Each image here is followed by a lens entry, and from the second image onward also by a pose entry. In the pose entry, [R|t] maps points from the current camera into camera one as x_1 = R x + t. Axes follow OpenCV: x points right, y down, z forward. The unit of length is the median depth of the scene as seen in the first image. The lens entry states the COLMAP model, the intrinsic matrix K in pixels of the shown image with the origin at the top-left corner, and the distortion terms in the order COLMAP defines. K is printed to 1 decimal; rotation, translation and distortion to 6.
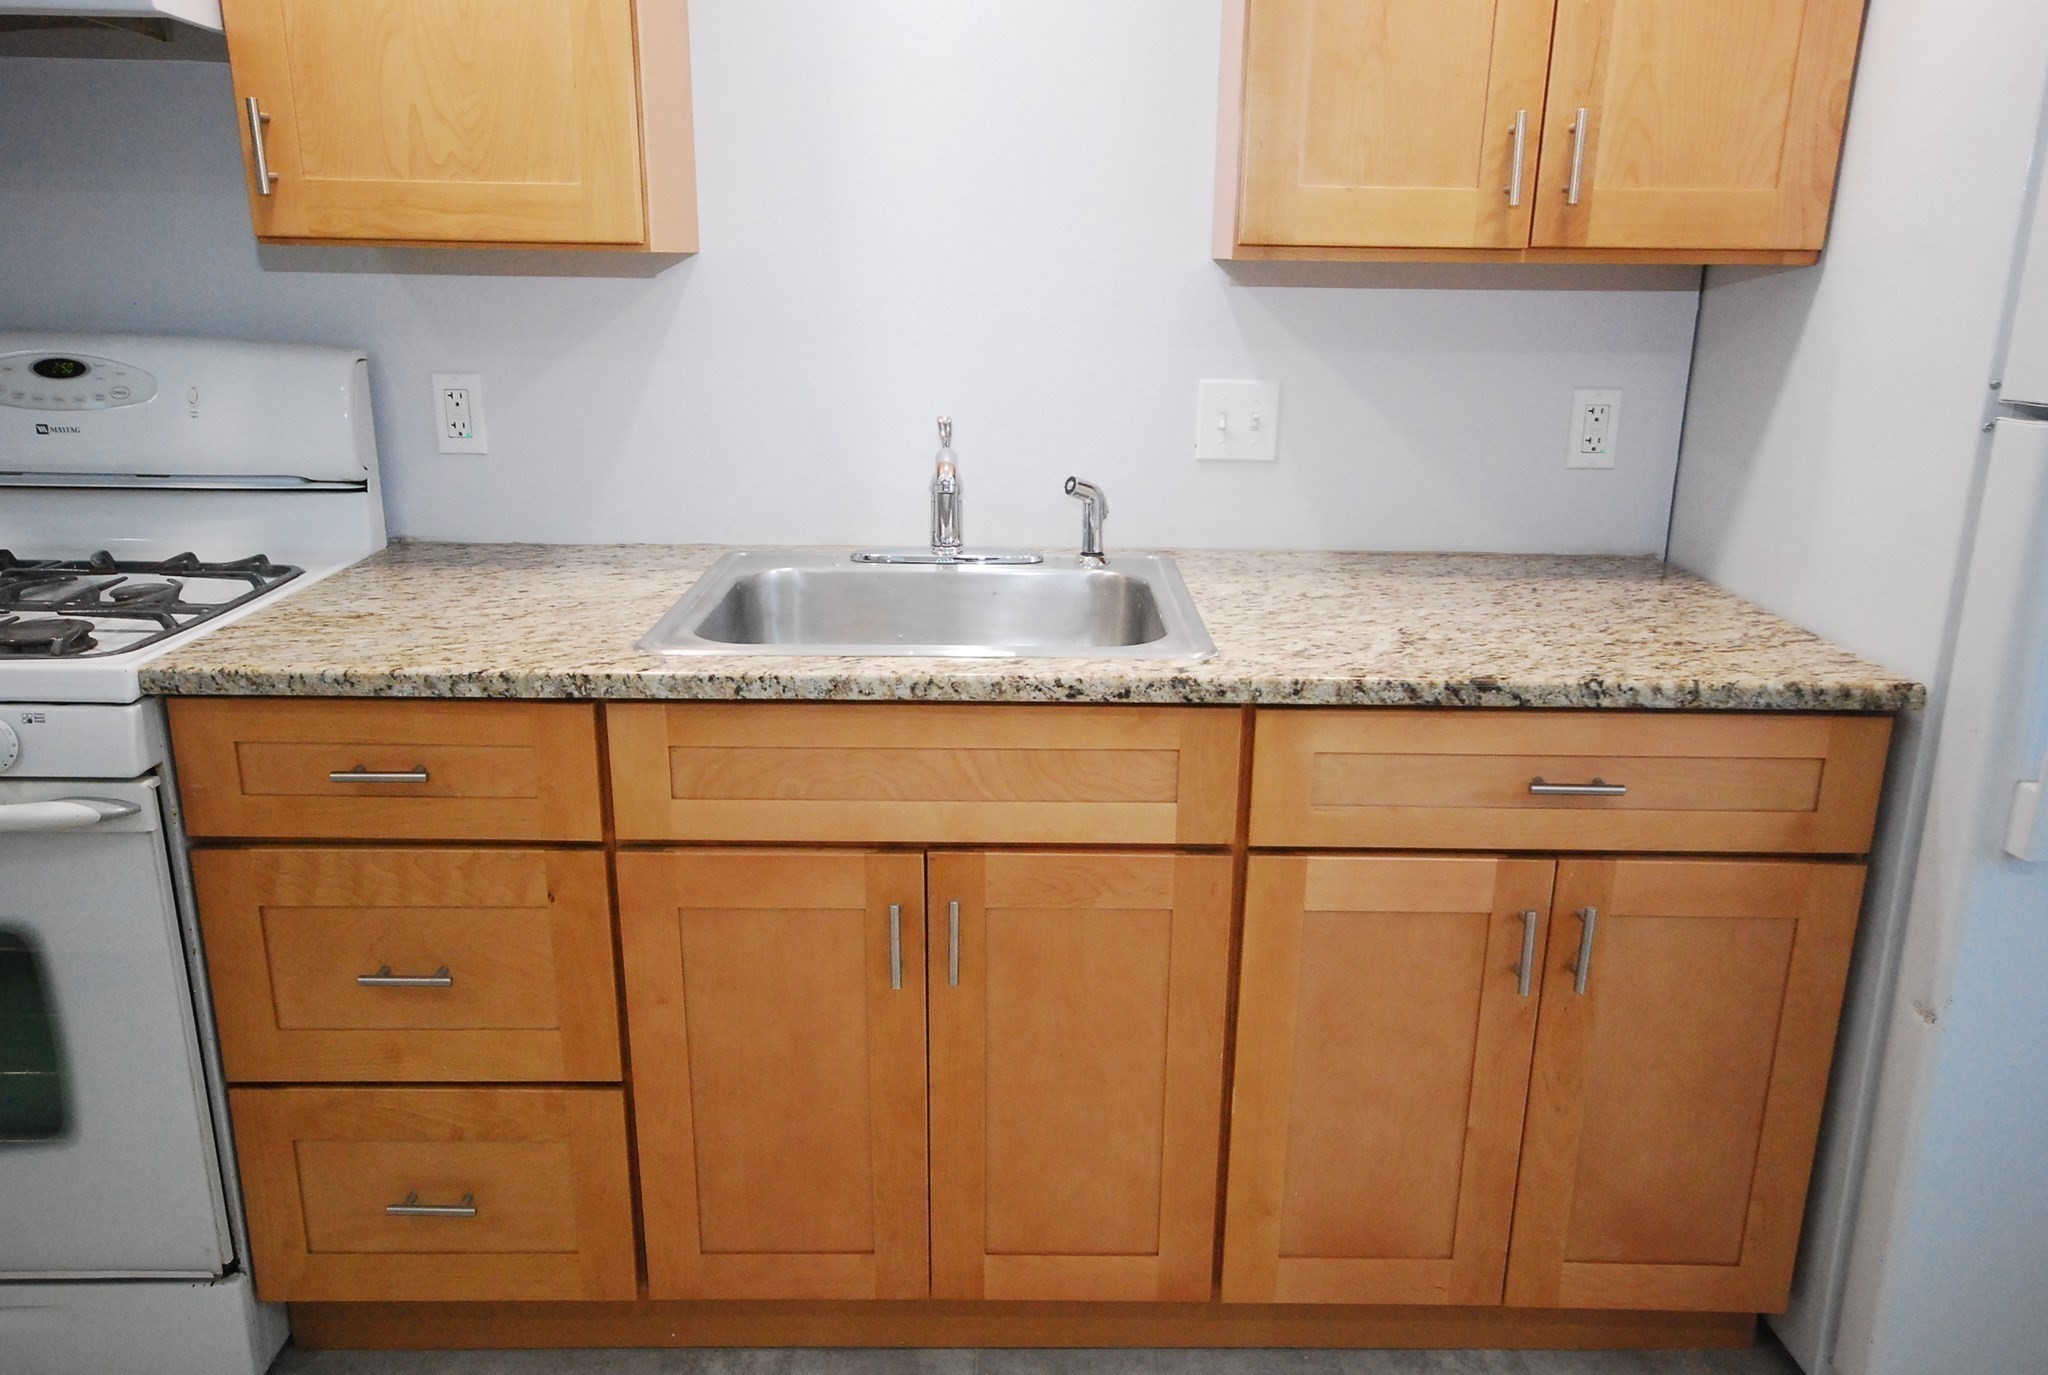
lens RADIAL K [[1510.2, 0, 1023.9], [0, 1510.2, 678.1], [0, 0, 1]] dist [-0.001990, 0.030751]
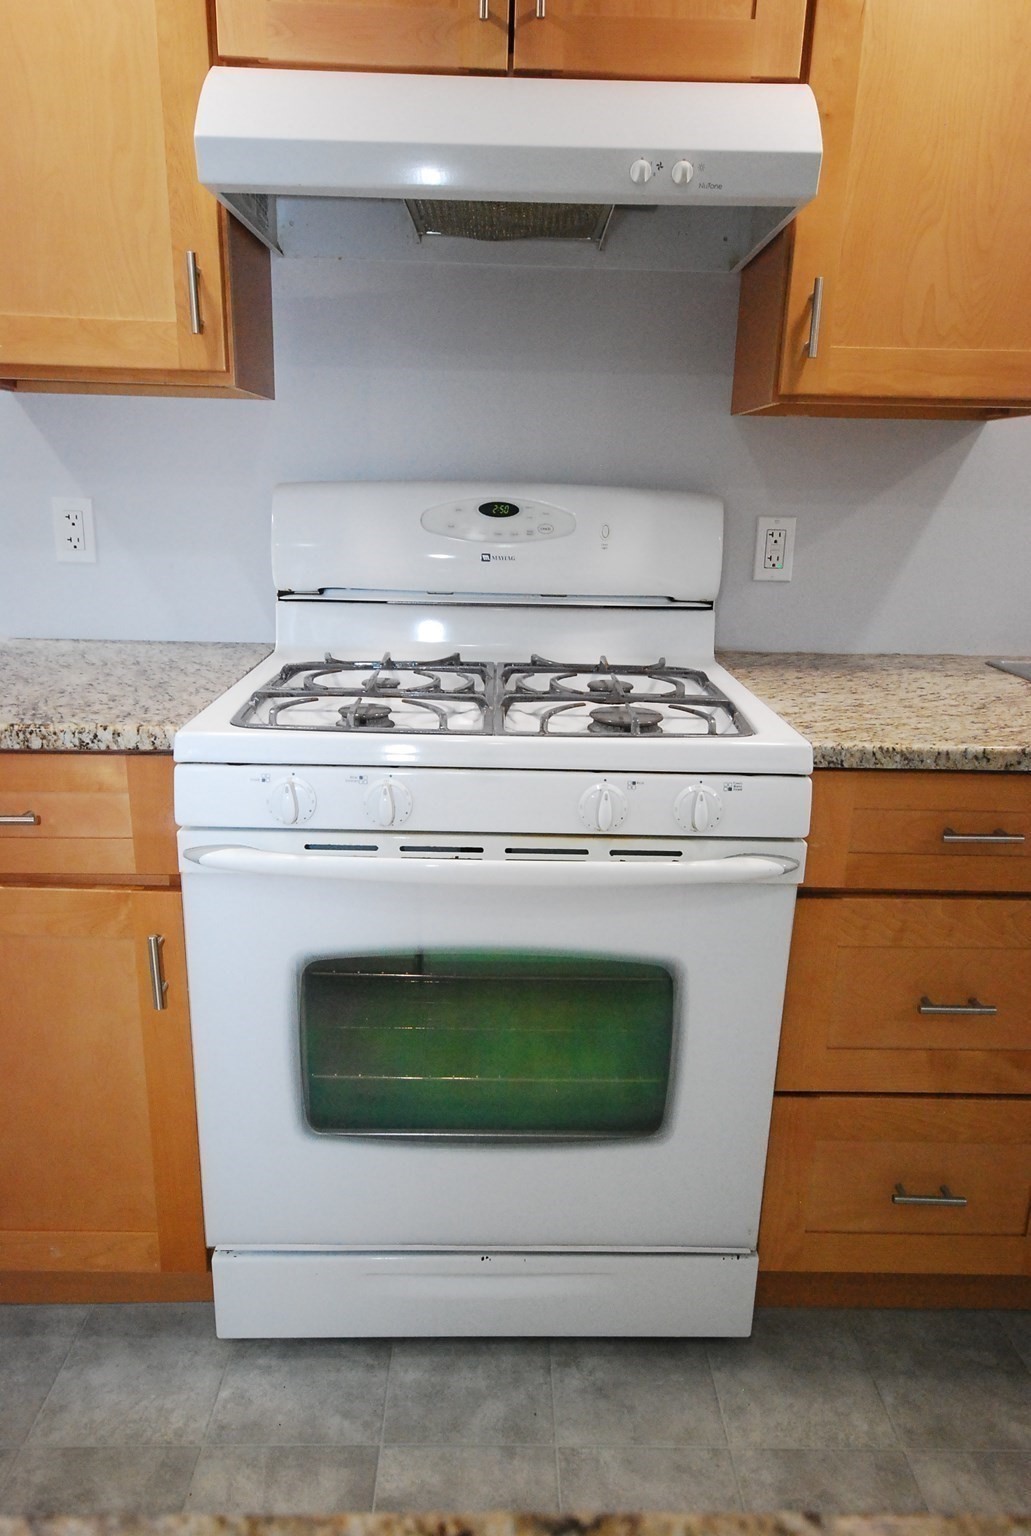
lens RADIAL K [[1023.7, 0, 520.0], [0, 1023.7, 750.5], [0, 0, 1]] dist [0.001644, 0.005099]
pose [[0.999956, 0.008554, 0.003840, -0.769345], [-0.008486, 0.999812, -0.017428, 0.012766], [-0.003988, 0.017395, 0.999841, 0.193197]]
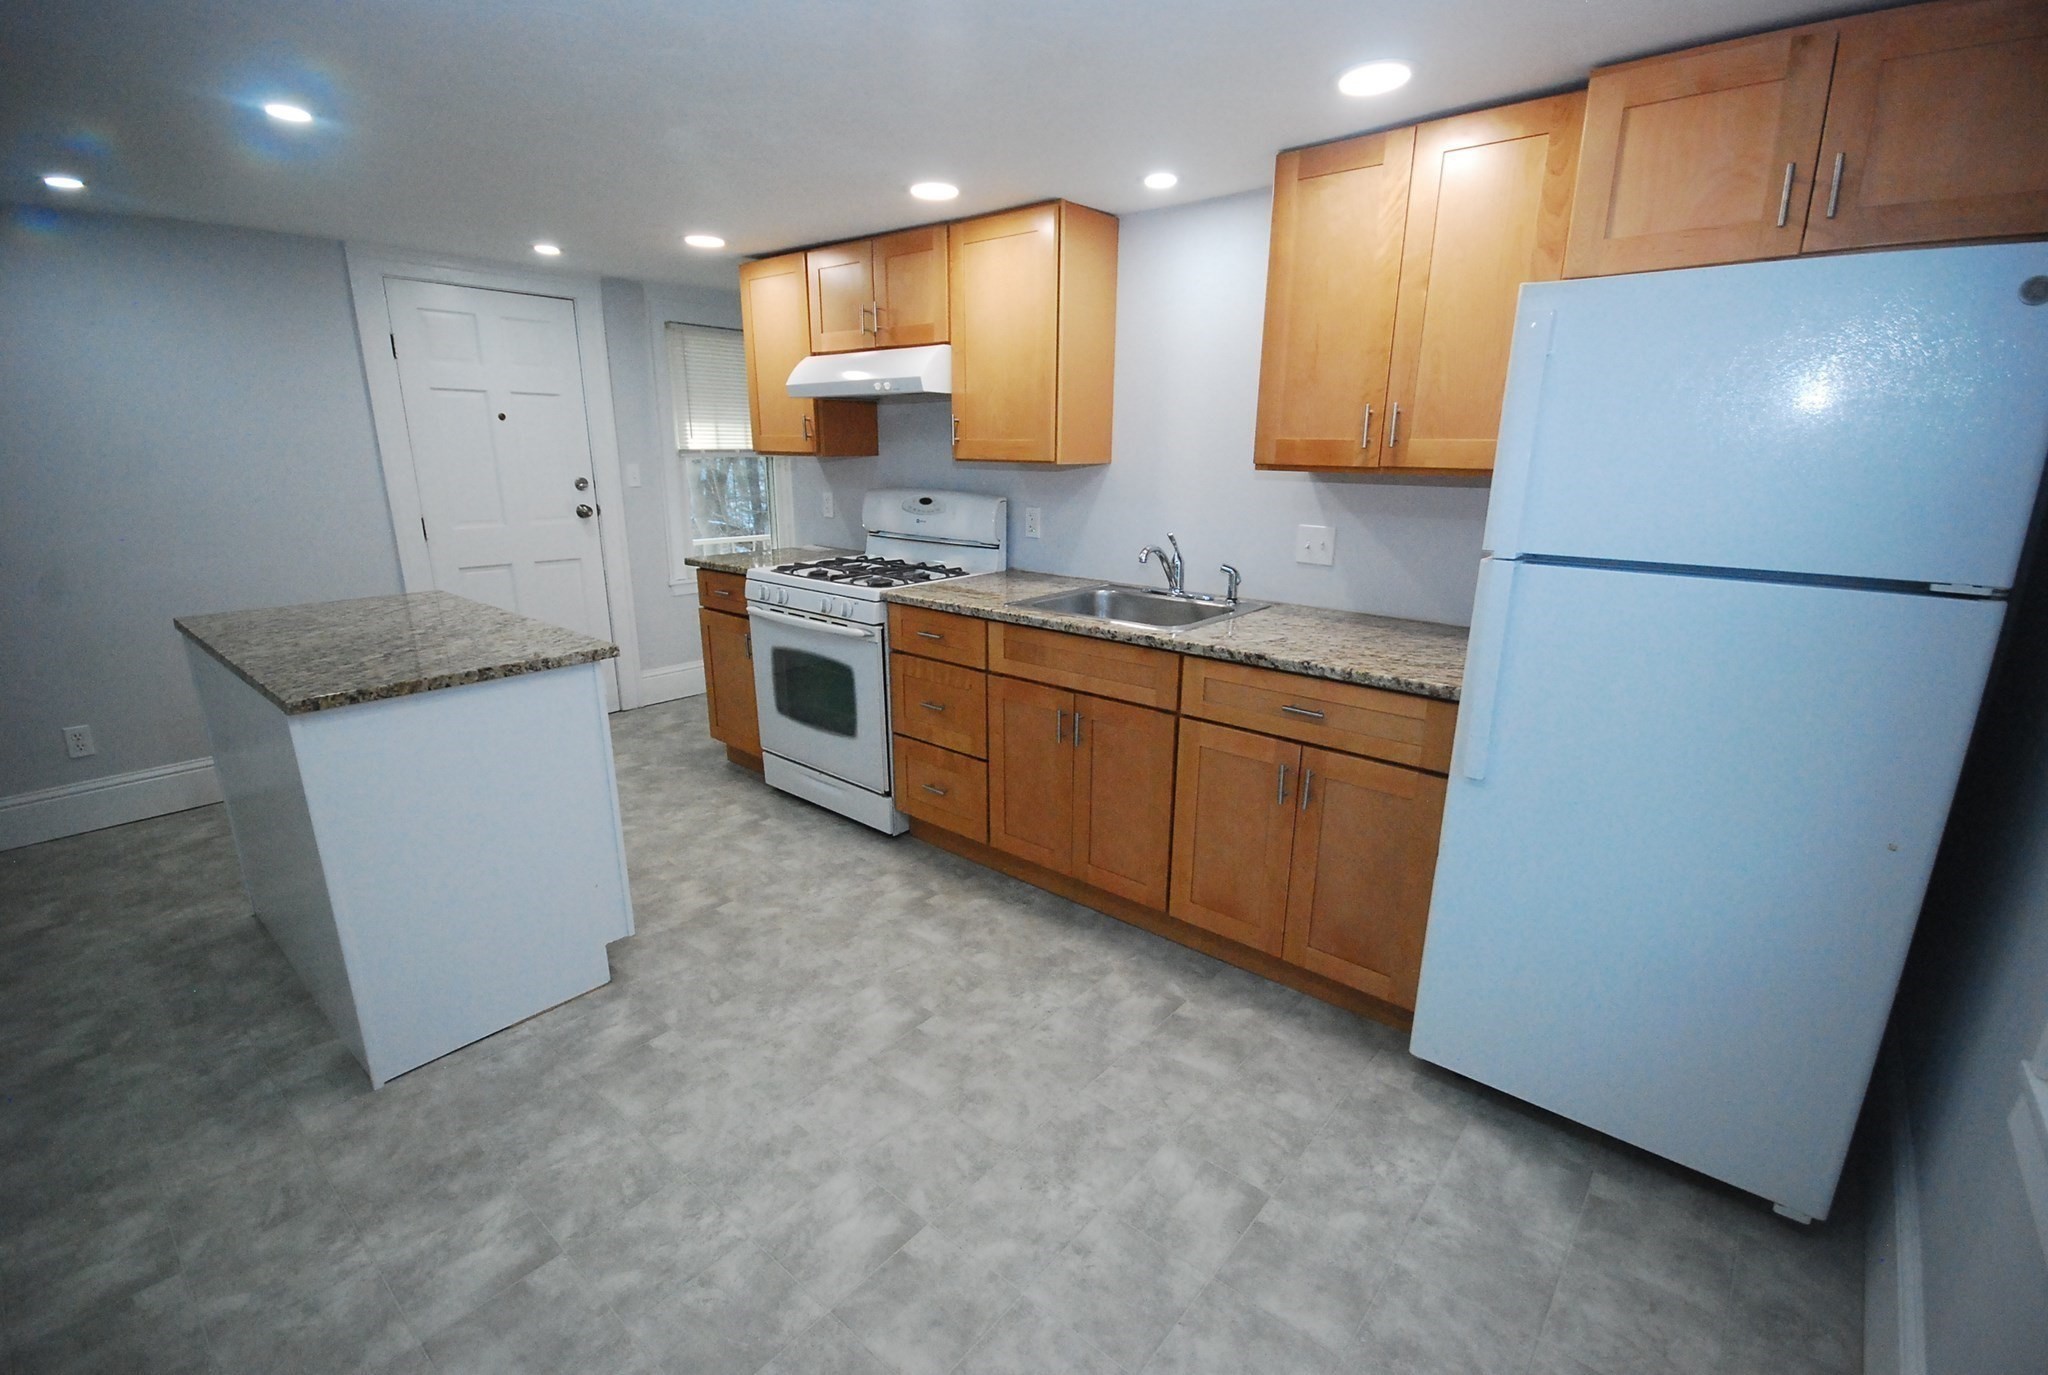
lens RADIAL K [[905.5, 0, 1030.8], [0, 905.5, 644.6], [0, 0, 1]] dist [-0.003826, -0.003337]
pose [[0.755925, 0.135958, -0.640384, 0.873539], [-0.174355, 0.984678, 0.003241, 0.040613], [0.631013, 0.109204, 0.768048, -0.262438]]
